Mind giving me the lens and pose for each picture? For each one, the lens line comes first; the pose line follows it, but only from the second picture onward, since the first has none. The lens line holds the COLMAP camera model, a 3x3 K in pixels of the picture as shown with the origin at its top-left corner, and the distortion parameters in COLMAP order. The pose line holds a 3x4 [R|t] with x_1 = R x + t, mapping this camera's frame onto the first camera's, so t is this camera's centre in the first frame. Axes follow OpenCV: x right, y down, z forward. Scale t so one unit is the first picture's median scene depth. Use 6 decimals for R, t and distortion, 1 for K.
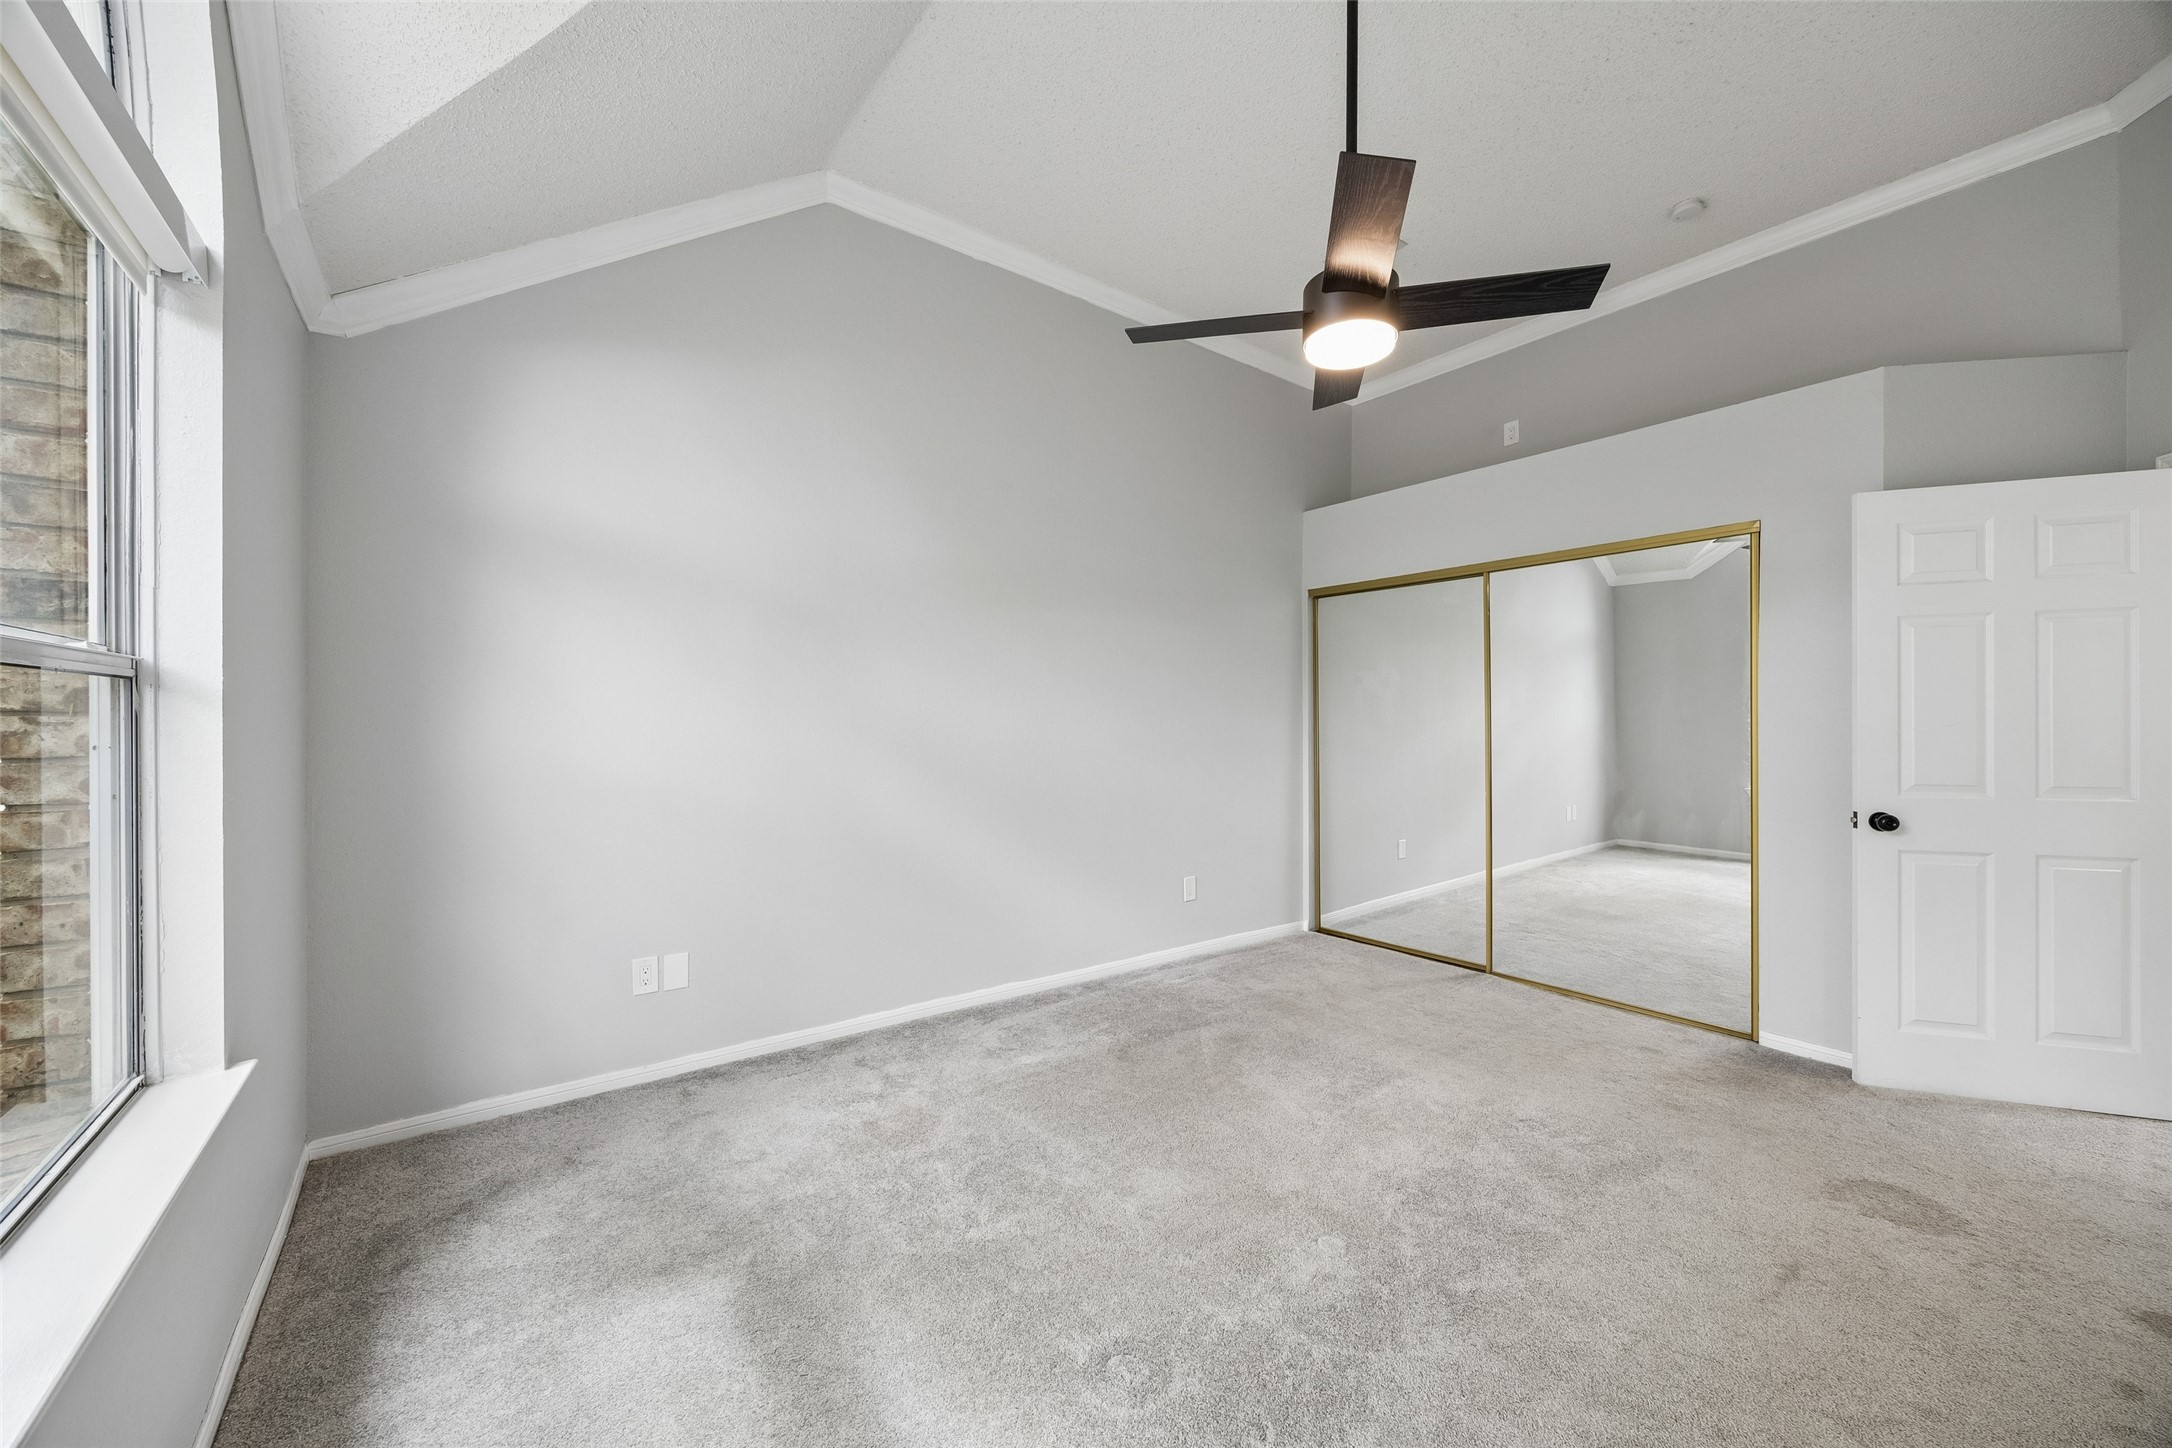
lens RADIAL K [[827.4, 0, 1083.3], [0, 827.4, 720.8], [0, 0, 1]] dist [-0.002220, -0.000416]
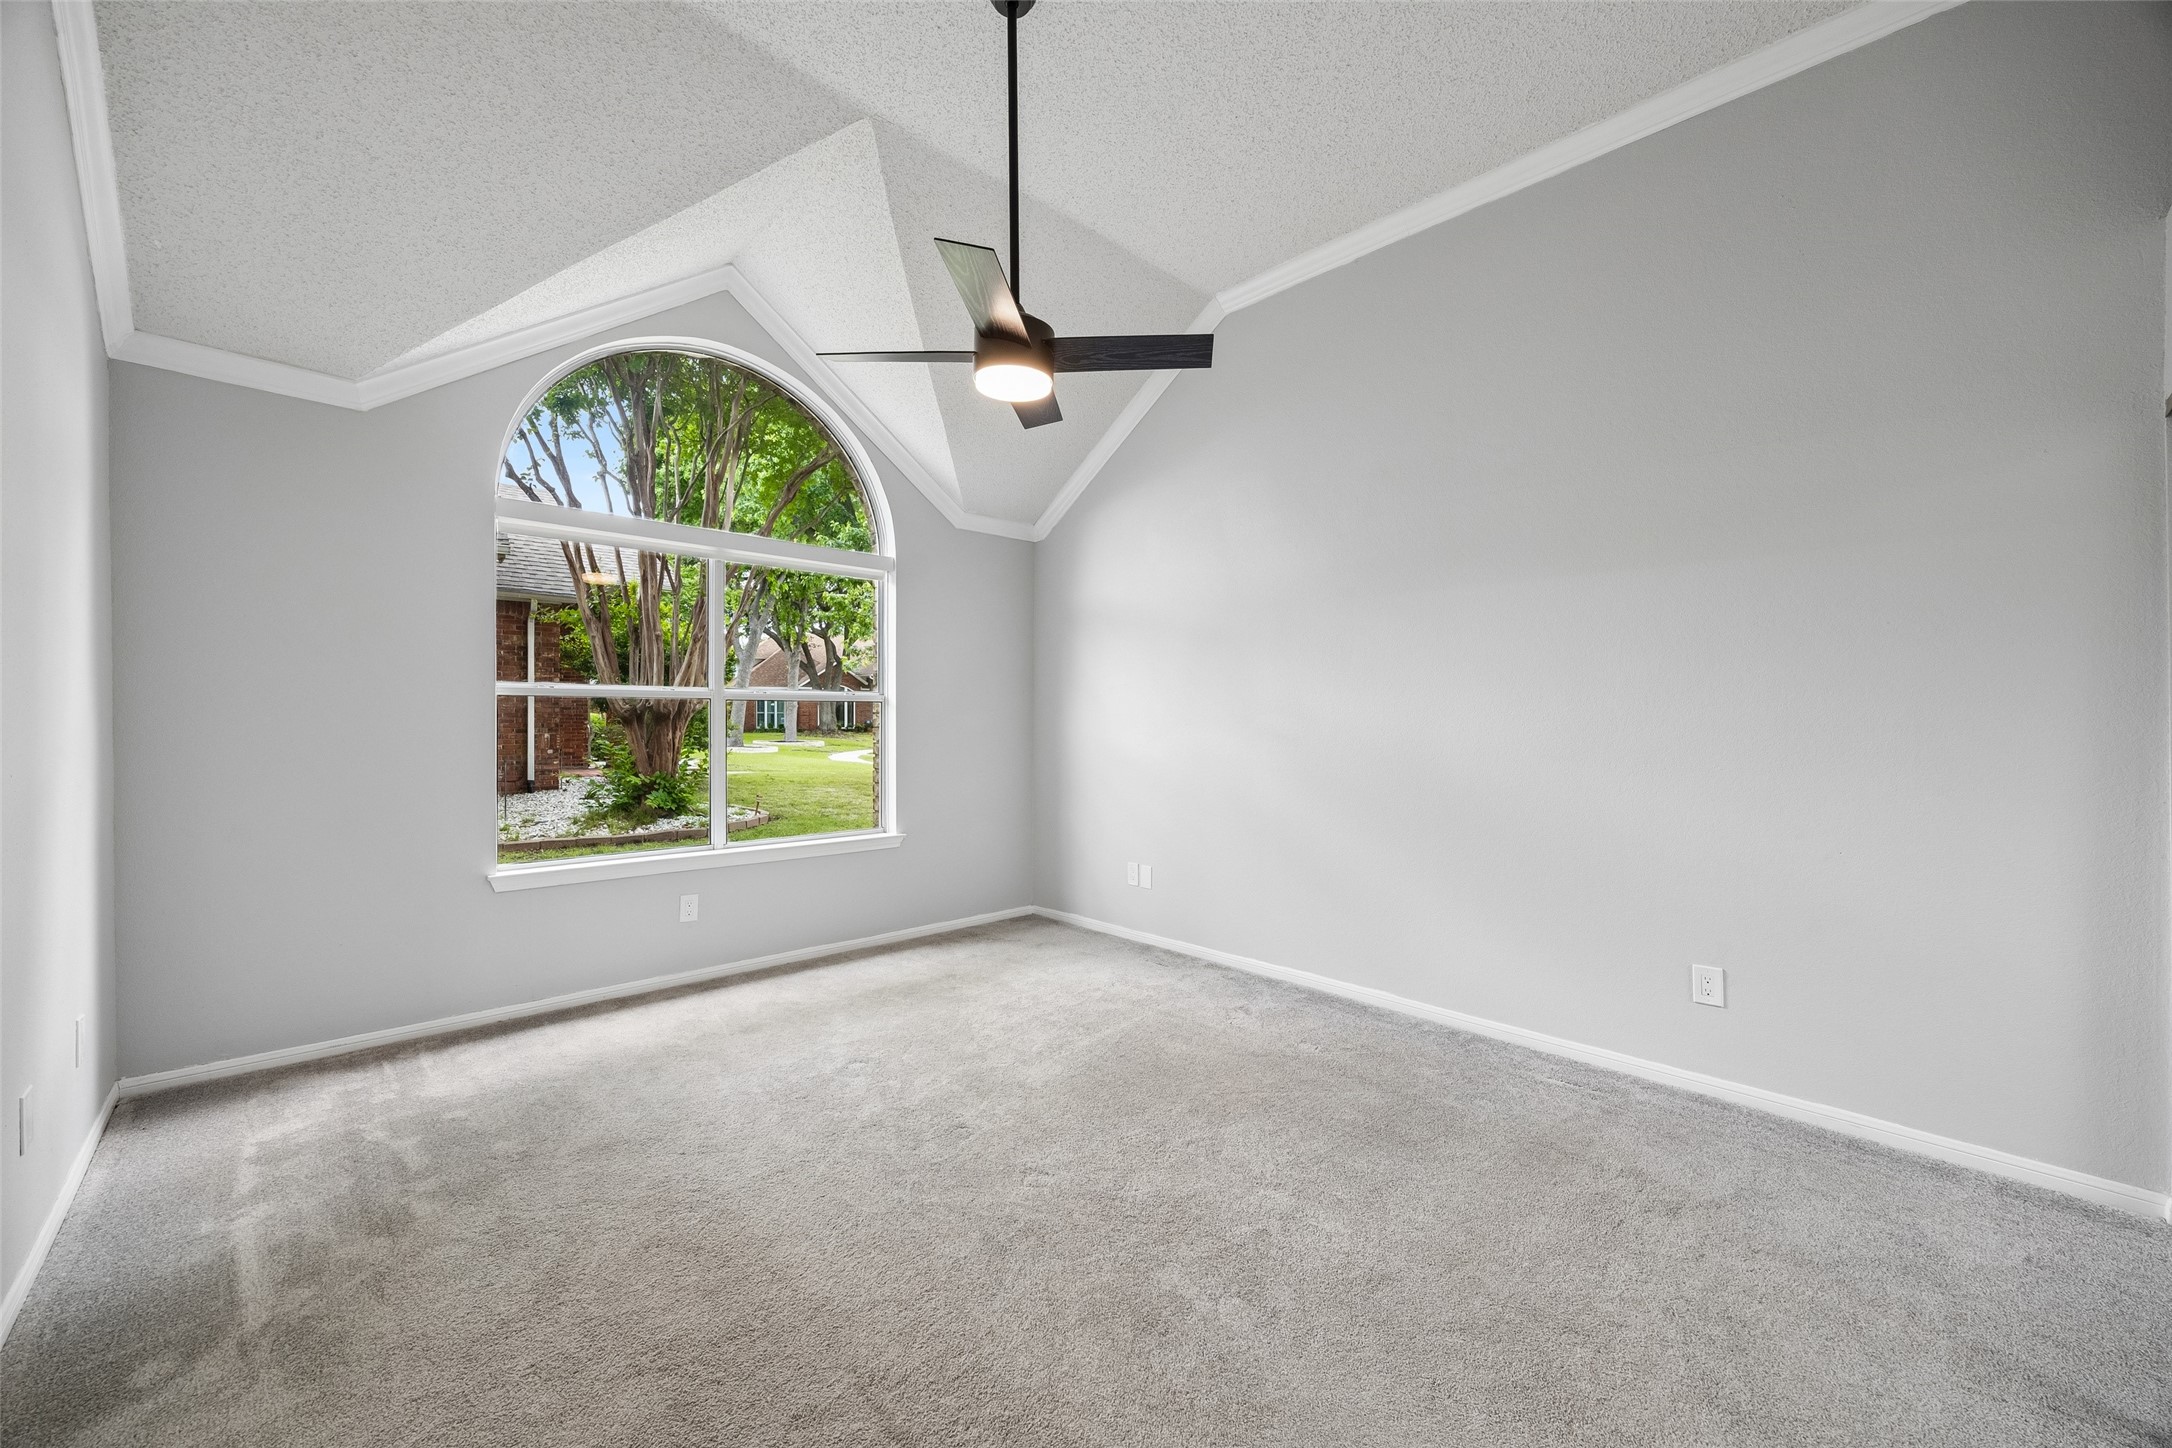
lens RADIAL K [[827.4, 0, 1073.5], [0, 827.4, 715.3], [0, 0, 1]] dist [-0.002220, -0.000416]
pose [[0.115681, -0.004775, -0.993275, 0.958668], [-0.005419, 0.999971, -0.005439, 0.007528], [0.993272, 0.006012, 0.115652, 0.627966]]
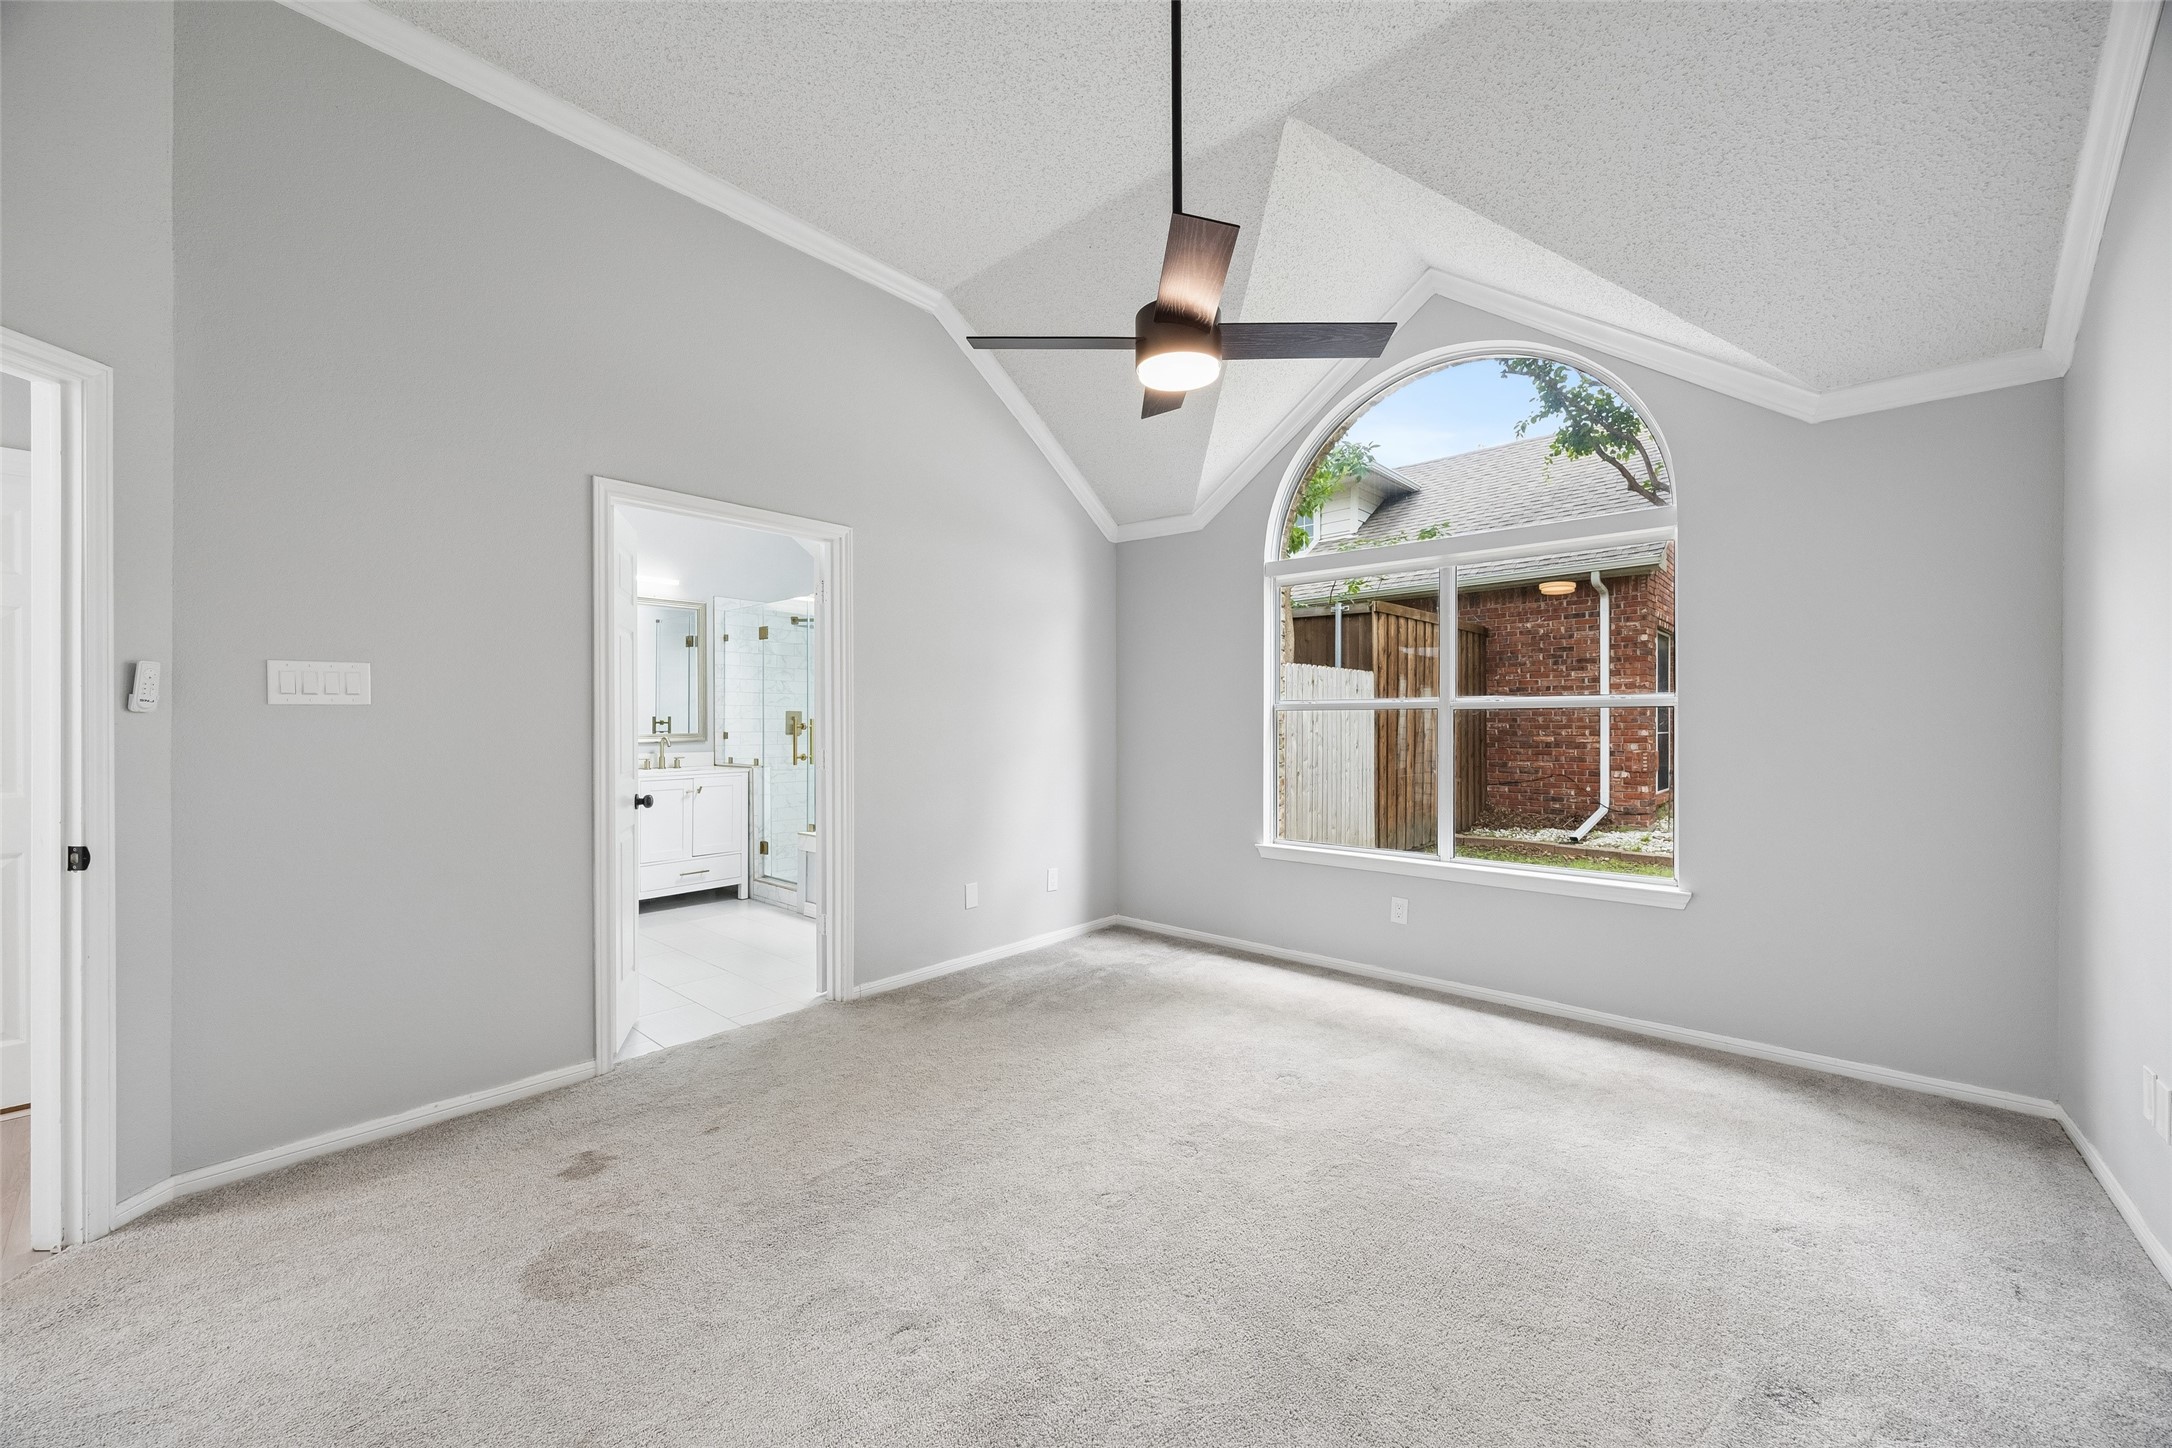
lens RADIAL K [[827.4, 0, 1079.7], [0, 827.4, 728.8], [0, 0, 1]] dist [-0.002220, -0.000416]
pose [[-0.977573, 0.002481, -0.210580, 0.450295], [0.000182, 0.999940, 0.010937, -0.005429], [0.210595, 0.010653, -0.977515, 1.318459]]
